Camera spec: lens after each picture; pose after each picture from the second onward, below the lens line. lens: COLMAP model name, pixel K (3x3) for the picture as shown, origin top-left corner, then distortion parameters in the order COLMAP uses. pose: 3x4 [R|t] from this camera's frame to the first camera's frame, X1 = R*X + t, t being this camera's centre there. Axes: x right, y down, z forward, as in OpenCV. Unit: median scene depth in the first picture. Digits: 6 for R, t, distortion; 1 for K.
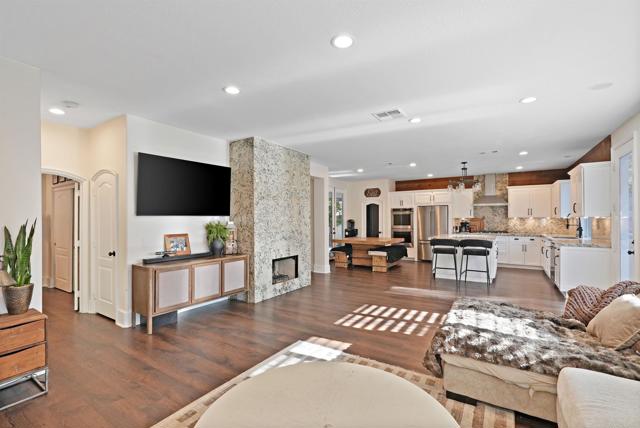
lens RADIAL K [[289.4, 0, 317.1], [0, 289.4, 217.1], [0, 0, 1]] dist [-0.002608, 0.002895]
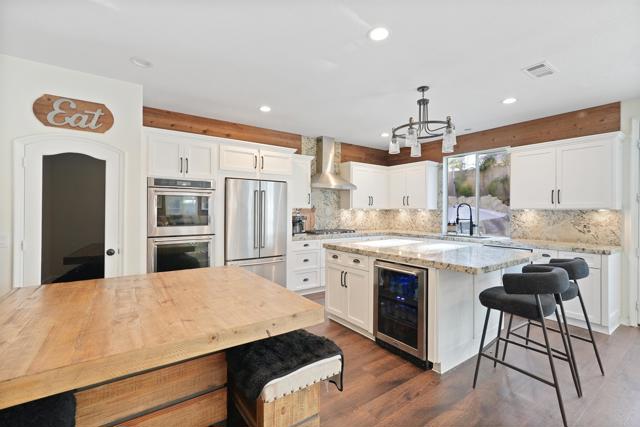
lens RADIAL K [[289.4, 0, 326.1], [0, 289.4, 211.6], [0, 0, 1]] dist [-0.002608, 0.002895]
pose [[0.354158, 0.002153, 0.935183, 0.015315], [-0.014632, 0.999888, 0.003239, 0.007017], [-0.935071, -0.014831, 0.354149, 0.743776]]
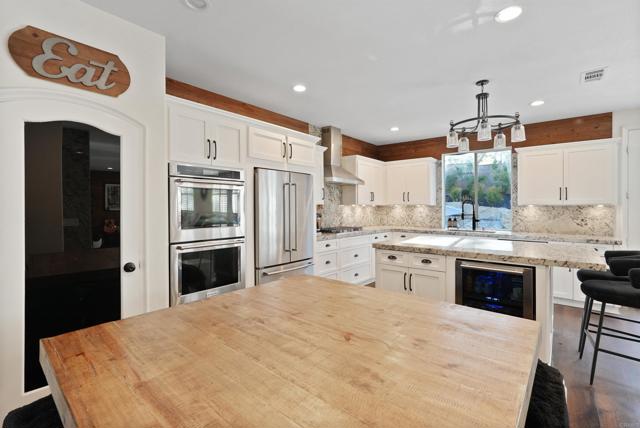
lens RADIAL K [[289.4, 0, 326.9], [0, 289.4, 208.8], [0, 0, 1]] dist [-0.002608, 0.002895]
pose [[0.103847, -0.003216, 0.994588, 0.022311], [-0.010829, 0.999932, 0.004364, 0.008274], [-0.994534, -0.011223, 0.103805, 0.907975]]
